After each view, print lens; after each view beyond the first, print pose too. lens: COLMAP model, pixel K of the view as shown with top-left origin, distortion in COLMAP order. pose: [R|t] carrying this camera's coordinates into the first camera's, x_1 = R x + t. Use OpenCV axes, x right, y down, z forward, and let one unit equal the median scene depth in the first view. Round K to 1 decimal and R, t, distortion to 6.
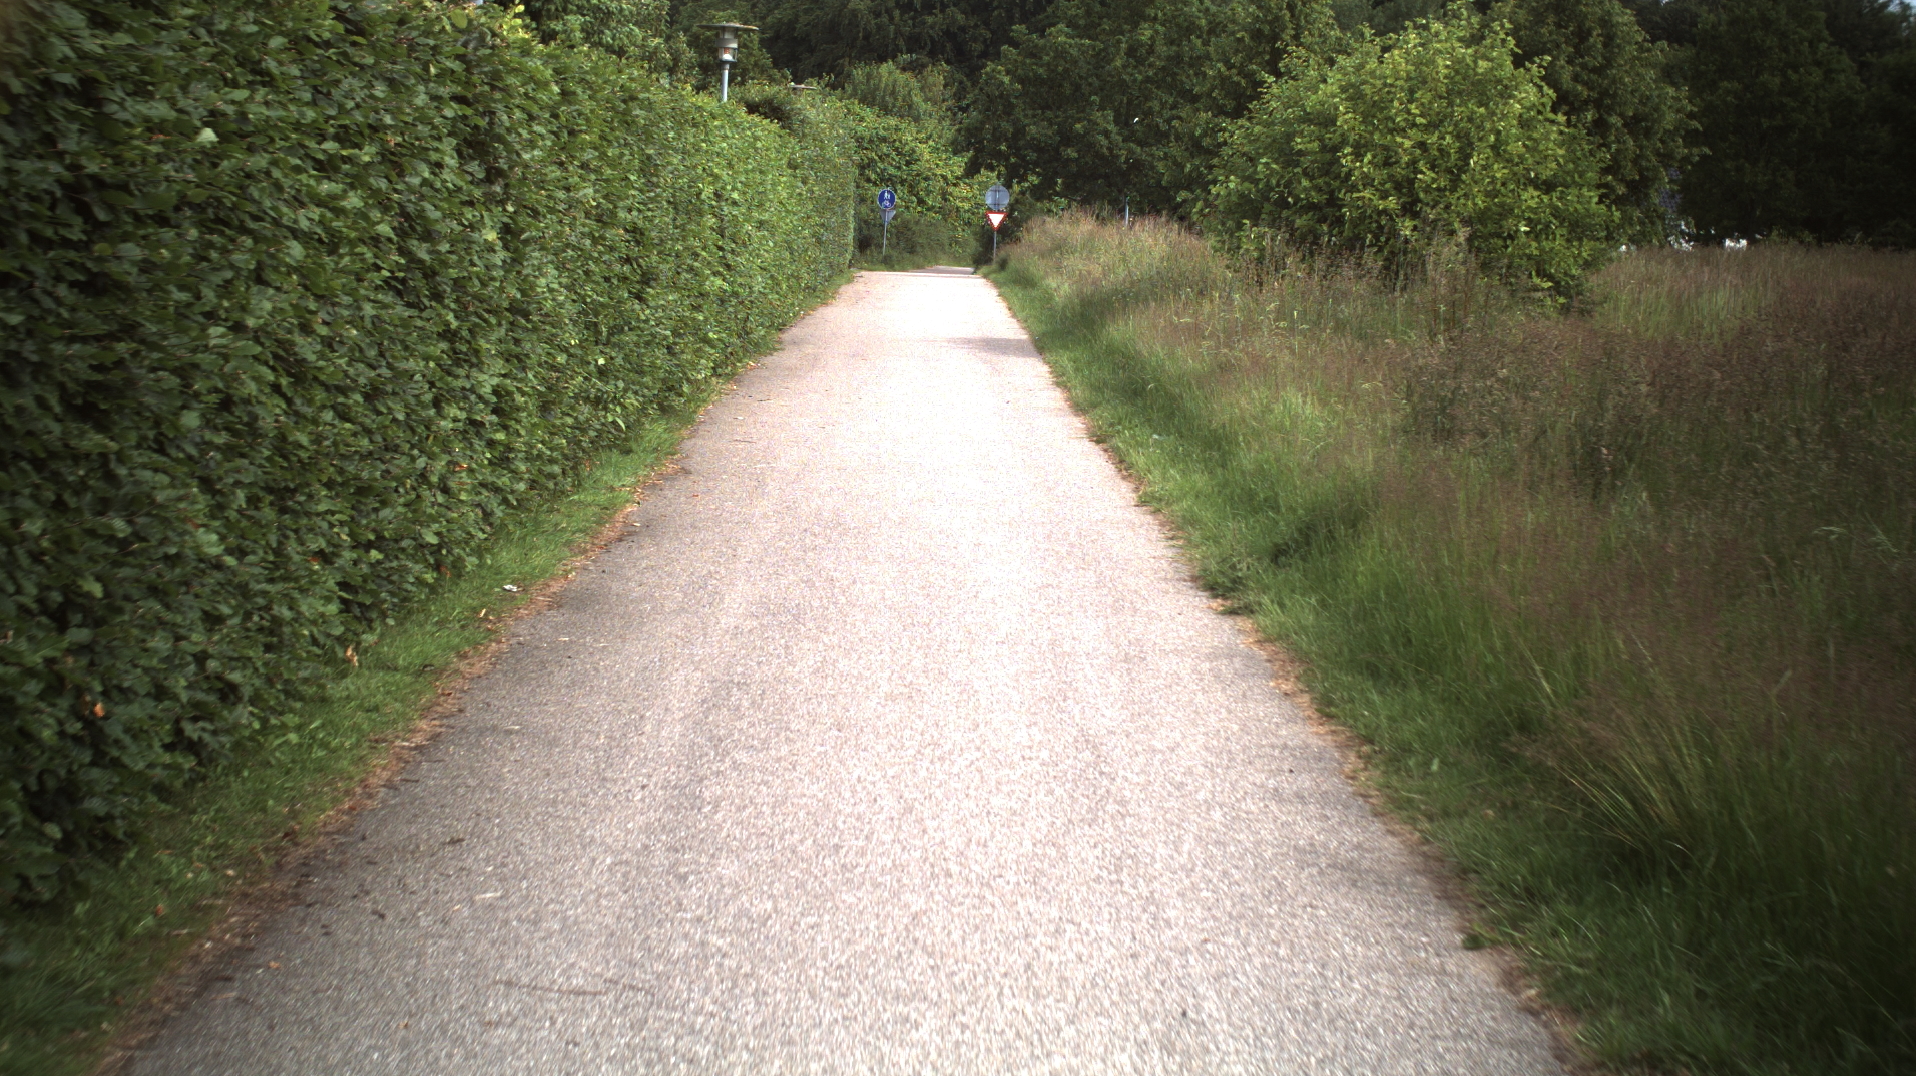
lens RADIAL K [[3686.9, 0, 958.0], [0, 3686.9, 538.0], [0, 0, 1]] dist [-0.292060, 0.330622]
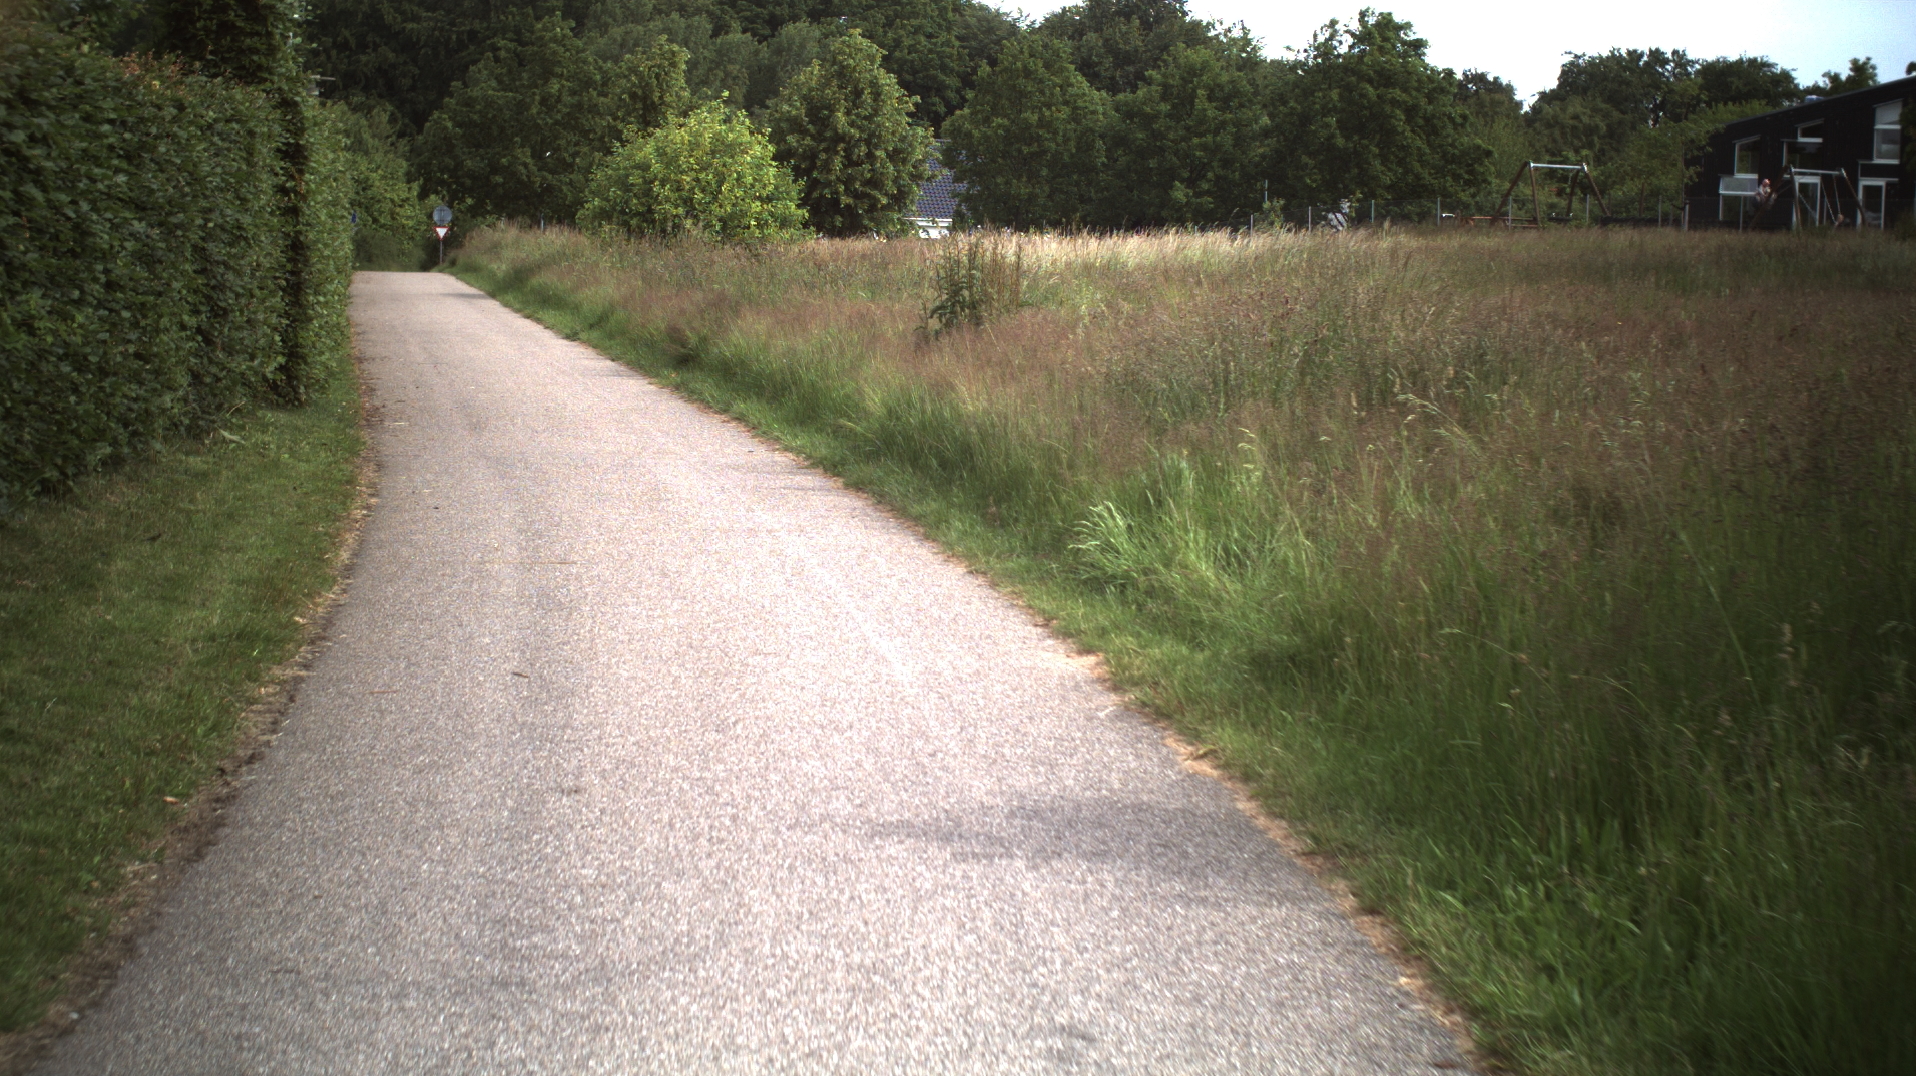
lens RADIAL K [[3686.9, 0, 958.0], [0, 3686.9, 538.0], [0, 0, 1]] dist [-0.292060, 0.330622]
pose [[0.987530, -0.023314, 0.155693, -0.037268], [0.024033, 0.999707, -0.002736, 0.082392], [-0.155583, 0.006444, 0.987802, -0.855296]]
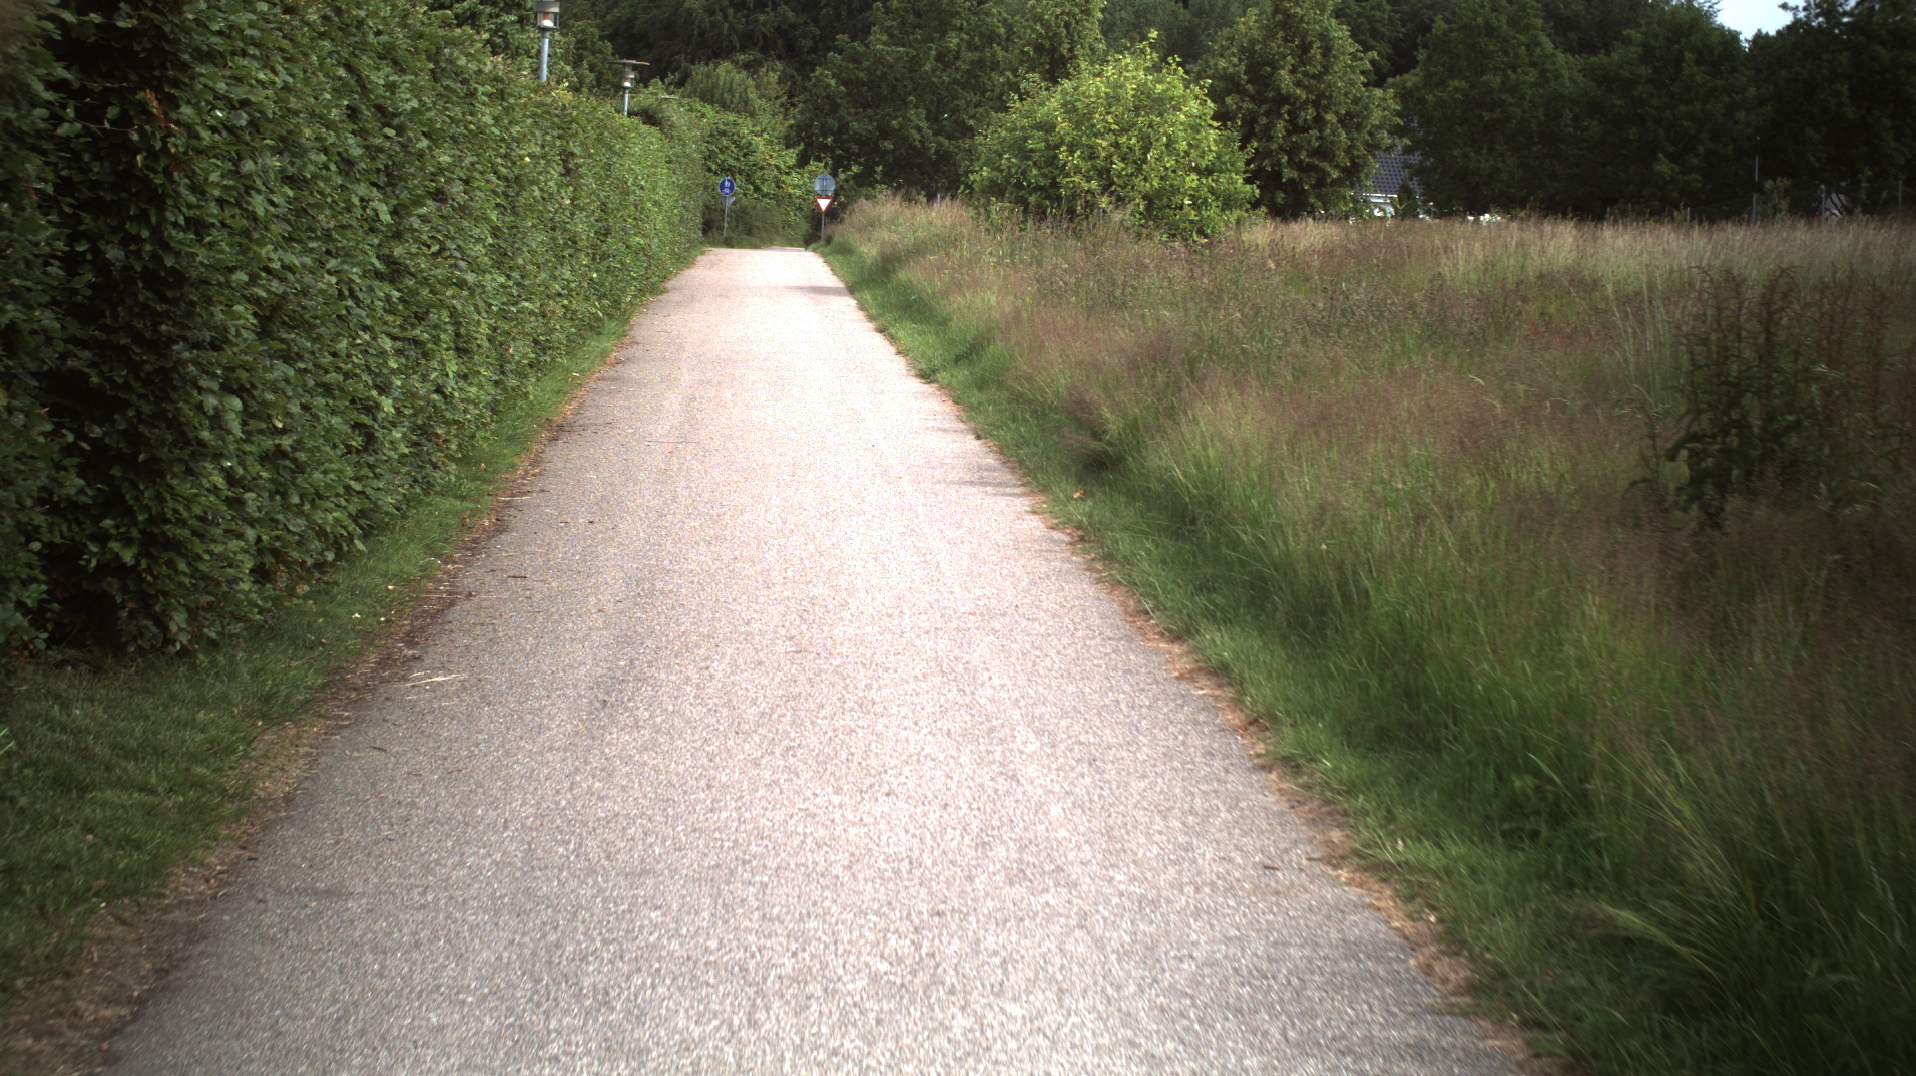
lens RADIAL K [[3686.9, 0, 958.0], [0, 3686.9, 538.0], [0, 0, 1]] dist [-0.292060, 0.330622]
pose [[0.998944, -0.008629, 0.045129, -0.001368], [0.008483, 0.999958, 0.003435, 0.040803], [-0.045157, -0.003049, 0.998975, -0.429776]]
